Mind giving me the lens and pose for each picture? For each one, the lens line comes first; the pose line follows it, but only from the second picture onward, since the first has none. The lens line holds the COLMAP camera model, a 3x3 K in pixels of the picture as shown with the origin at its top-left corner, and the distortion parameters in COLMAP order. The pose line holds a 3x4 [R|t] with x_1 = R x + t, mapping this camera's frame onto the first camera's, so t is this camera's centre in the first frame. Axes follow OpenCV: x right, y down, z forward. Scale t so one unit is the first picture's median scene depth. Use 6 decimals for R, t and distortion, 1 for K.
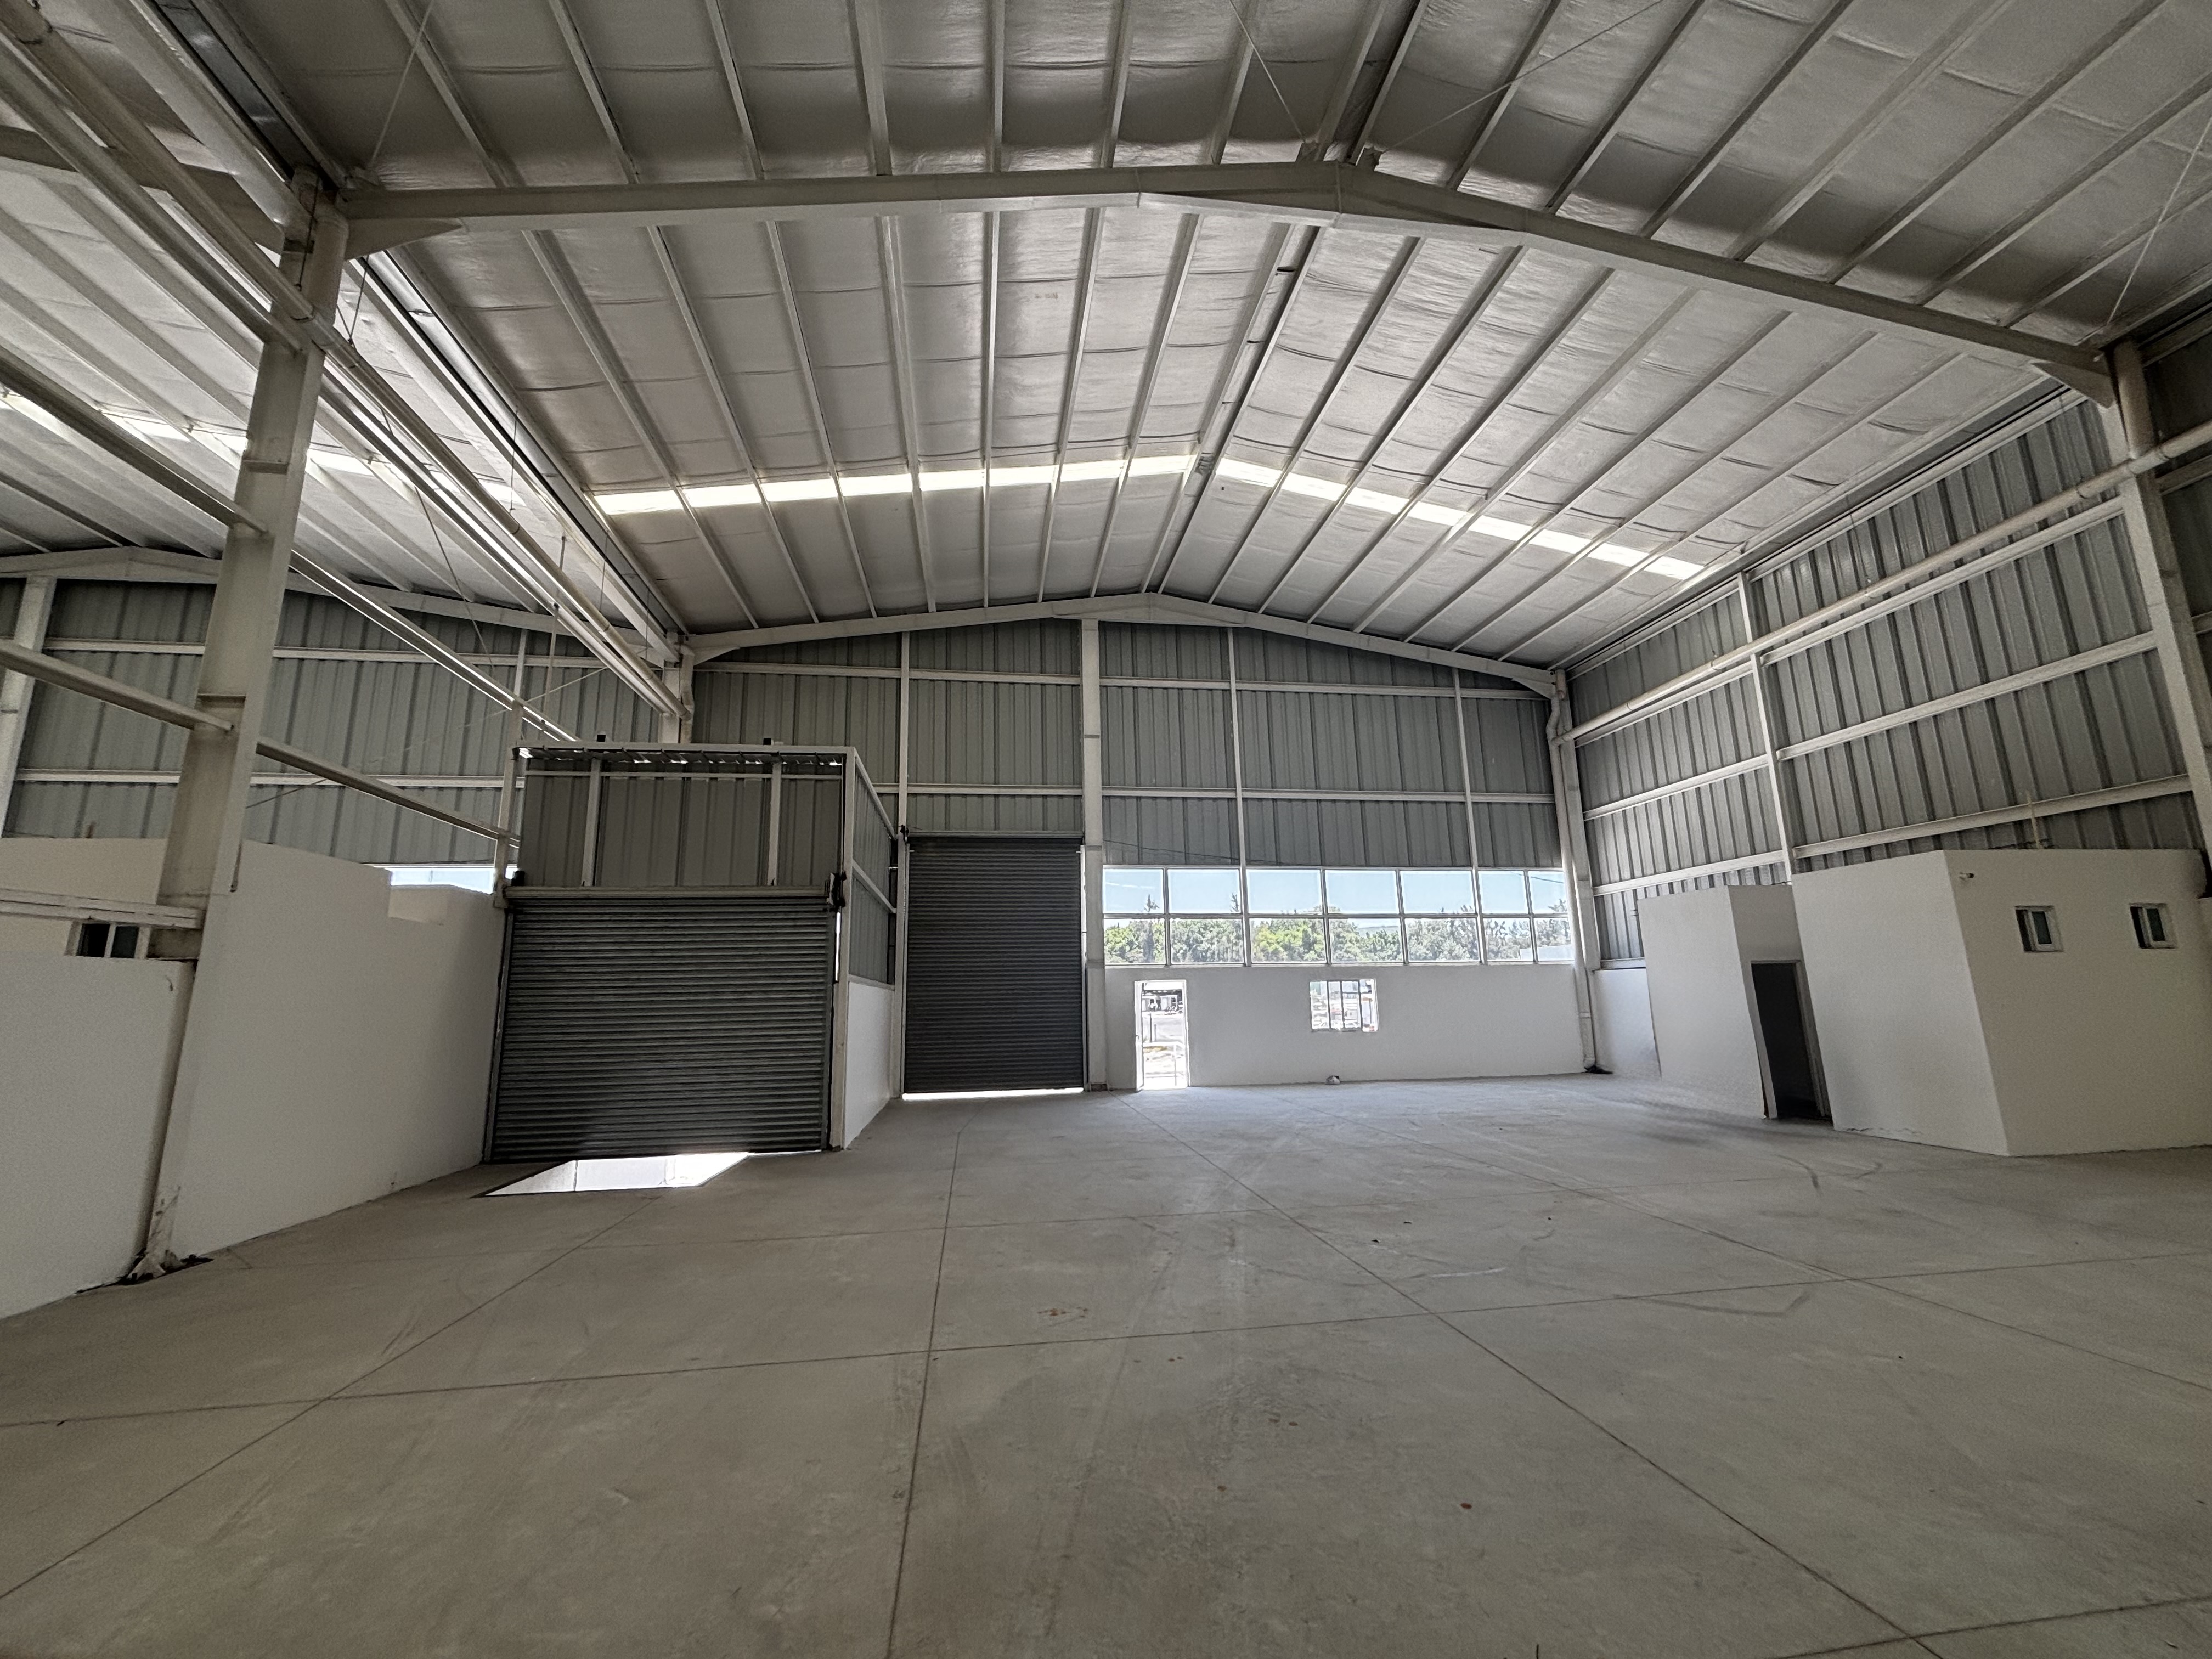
lens RADIAL K [[895.1, 0, 1104.8], [0, 895.1, 825.5], [0, 0, 1]] dist [0.003780, -0.000992]
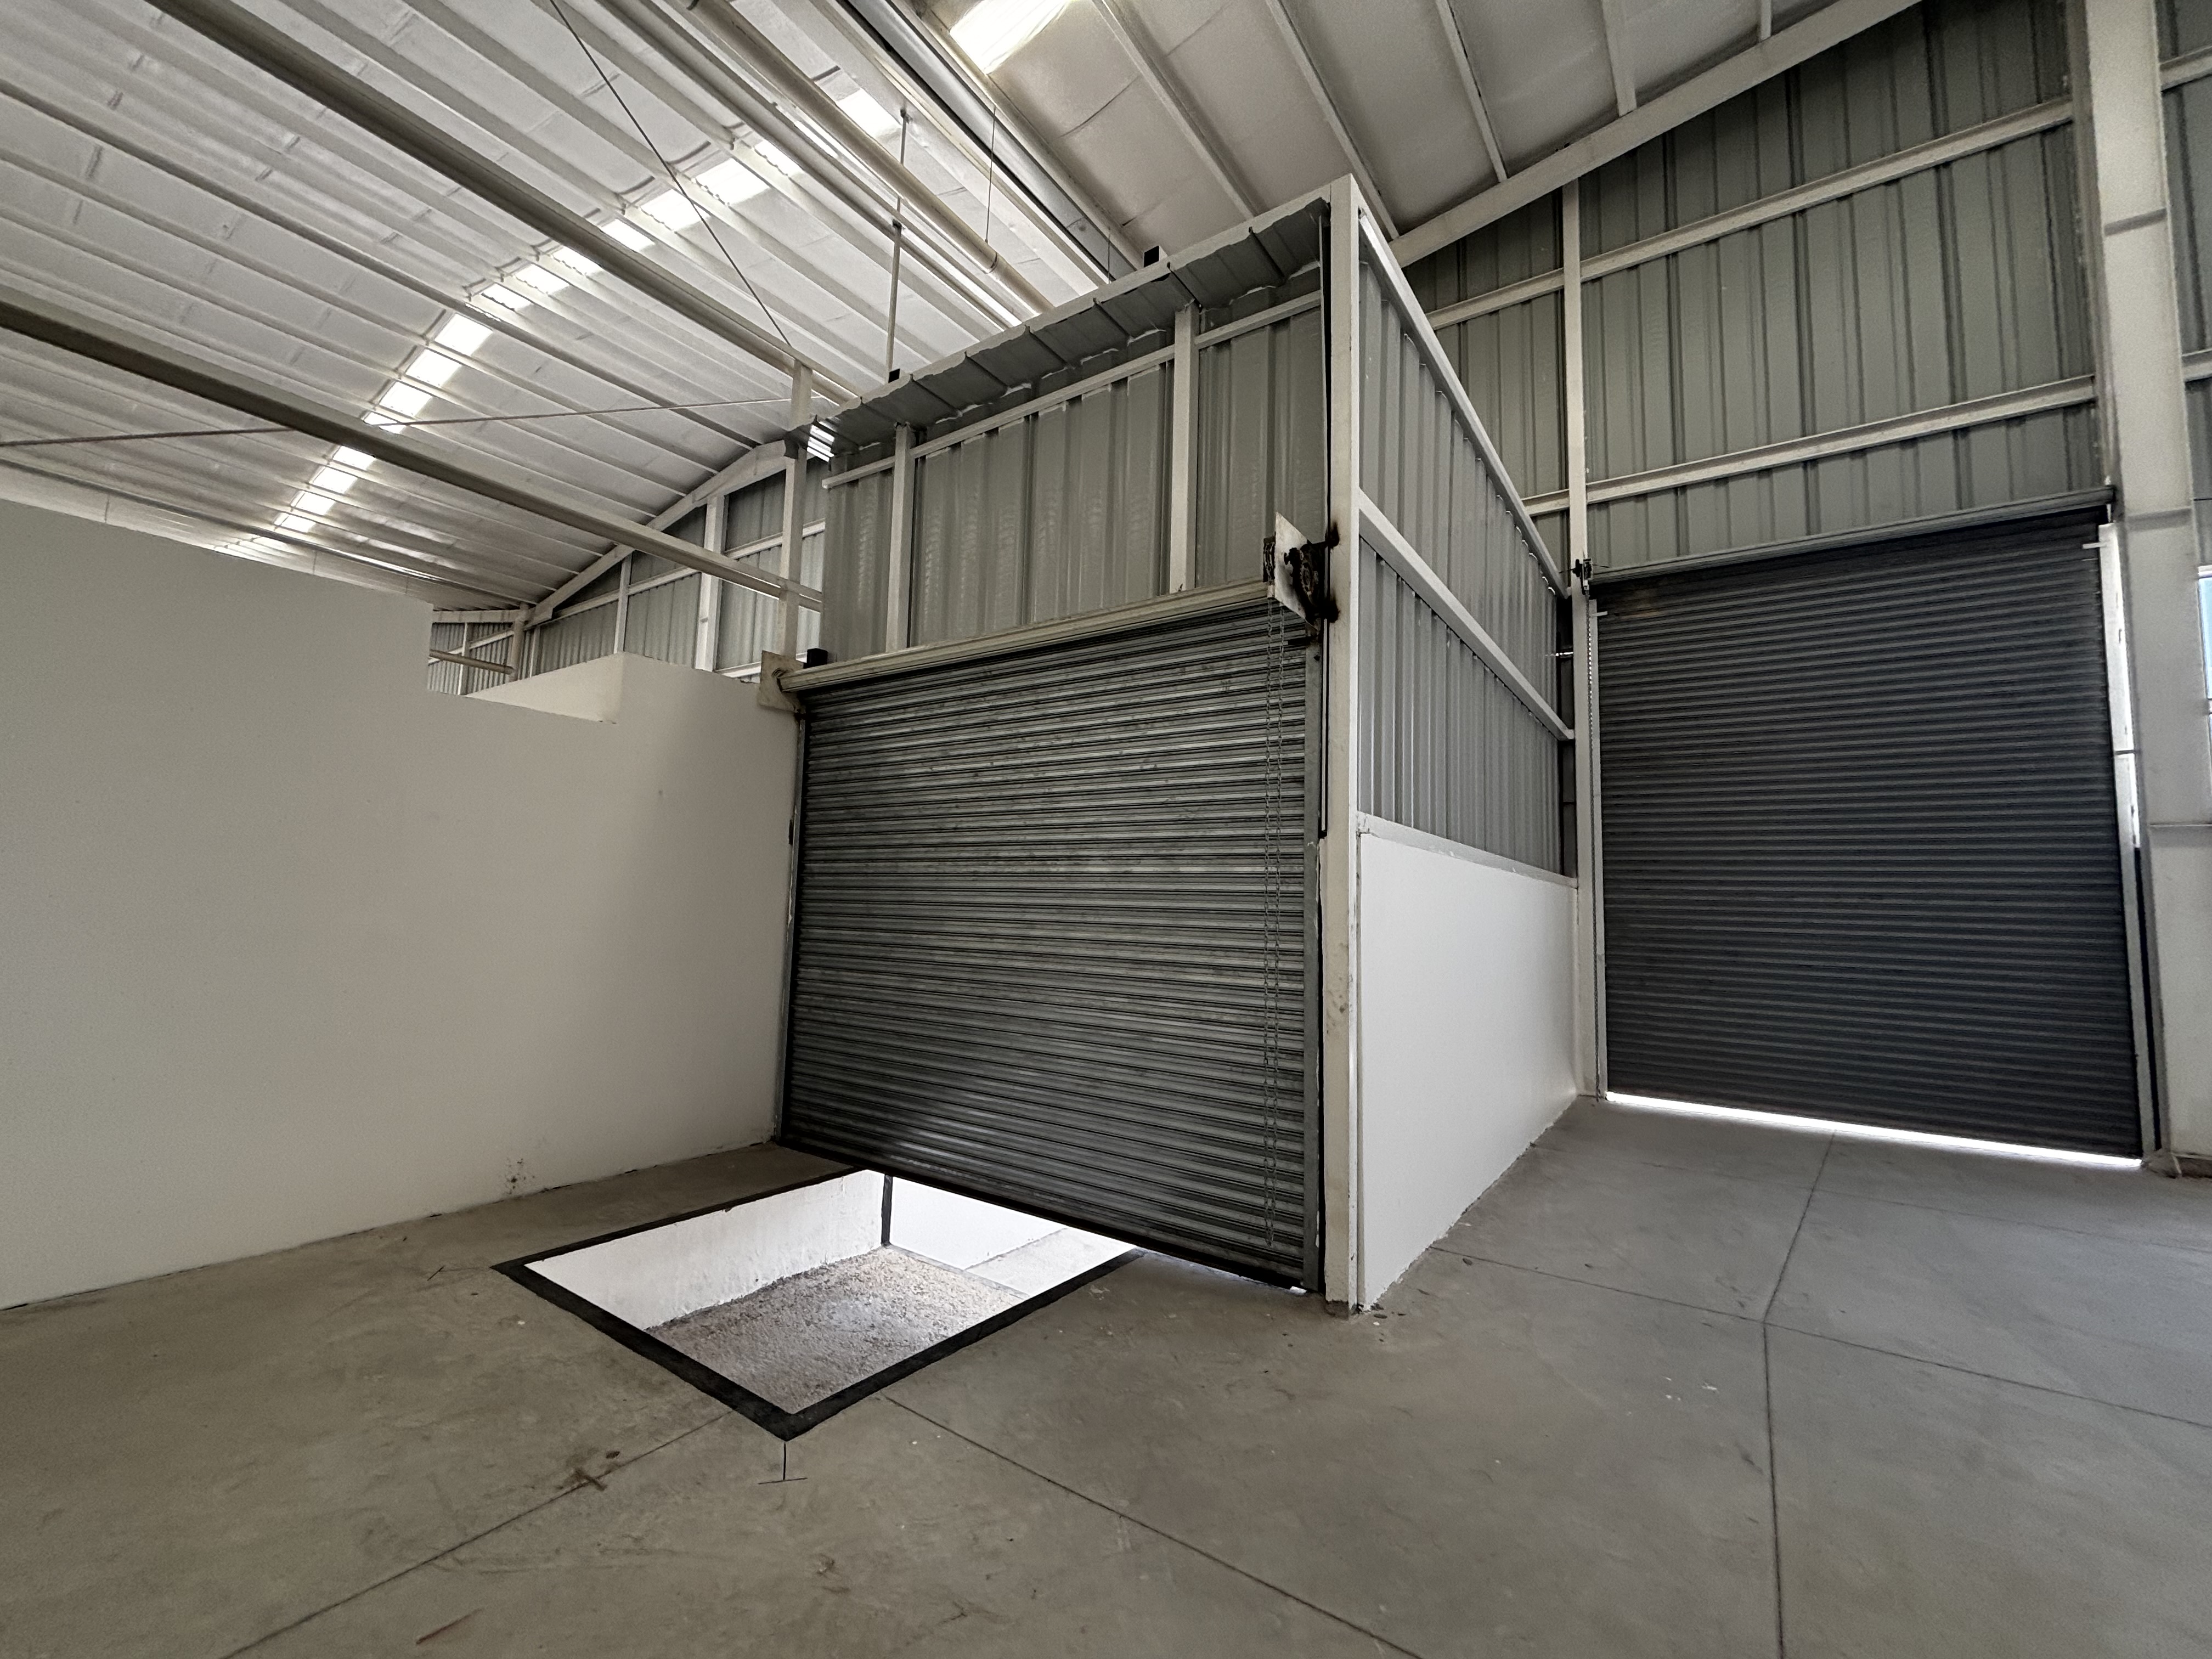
lens RADIAL K [[895.1, 0, 1099.4], [0, 895.1, 824.3], [0, 0, 1]] dist [0.003780, -0.000992]
pose [[0.722986, -0.021916, -0.690515, -0.077317], [0.087100, 0.994413, 0.059635, 0.092381], [0.685350, -0.103259, 0.720856, 0.442872]]
